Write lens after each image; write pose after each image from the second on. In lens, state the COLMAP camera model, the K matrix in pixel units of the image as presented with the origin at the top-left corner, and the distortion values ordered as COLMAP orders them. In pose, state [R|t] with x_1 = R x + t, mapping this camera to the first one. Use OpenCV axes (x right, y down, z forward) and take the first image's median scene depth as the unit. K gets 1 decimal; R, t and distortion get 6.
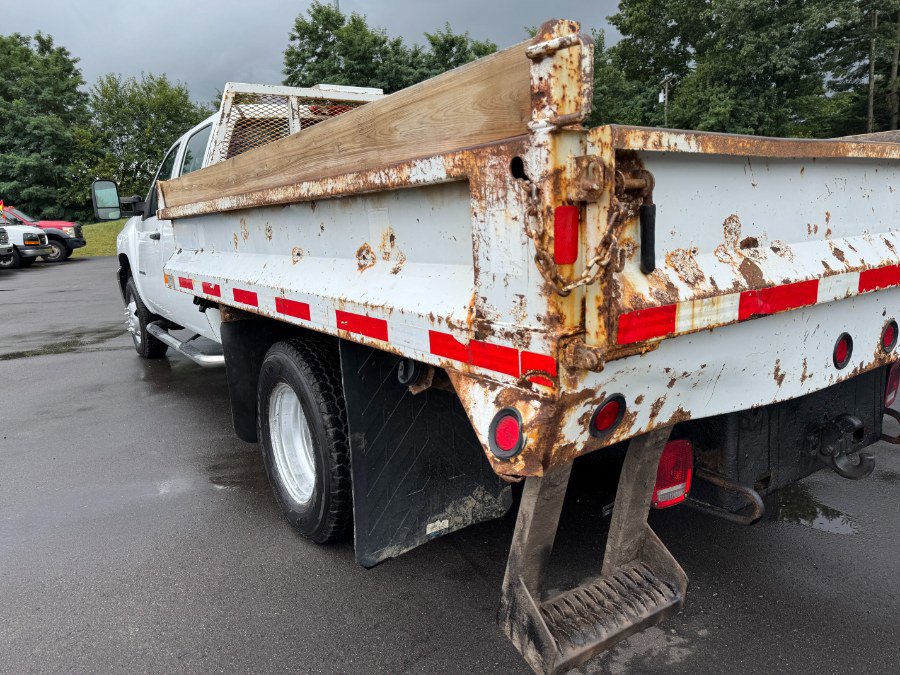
lens RADIAL K [[639.7, 0, 447.5], [0, 639.7, 343.4], [0, 0, 1]] dist [0.076808, -0.091842]
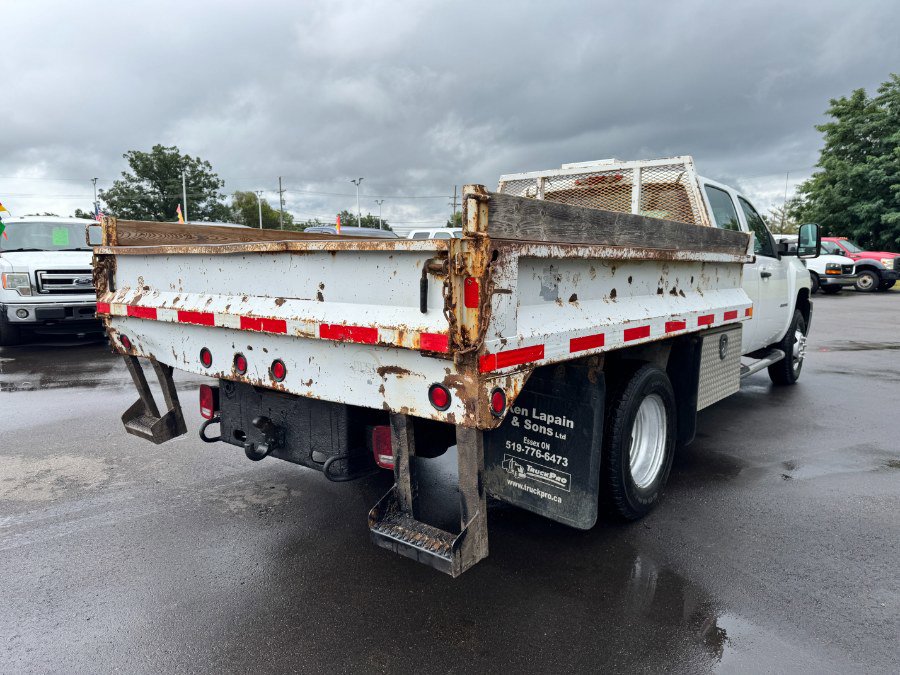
lens RADIAL K [[639.7, 0, 447.5], [0, 639.7, 343.4], [0, 0, 1]] dist [0.076808, -0.091842]
pose [[0.287009, 0.166788, -0.943296, 1.759536], [-0.202260, 0.973076, 0.110513, -0.254671], [0.936331, 0.159073, 0.313017, 0.754615]]
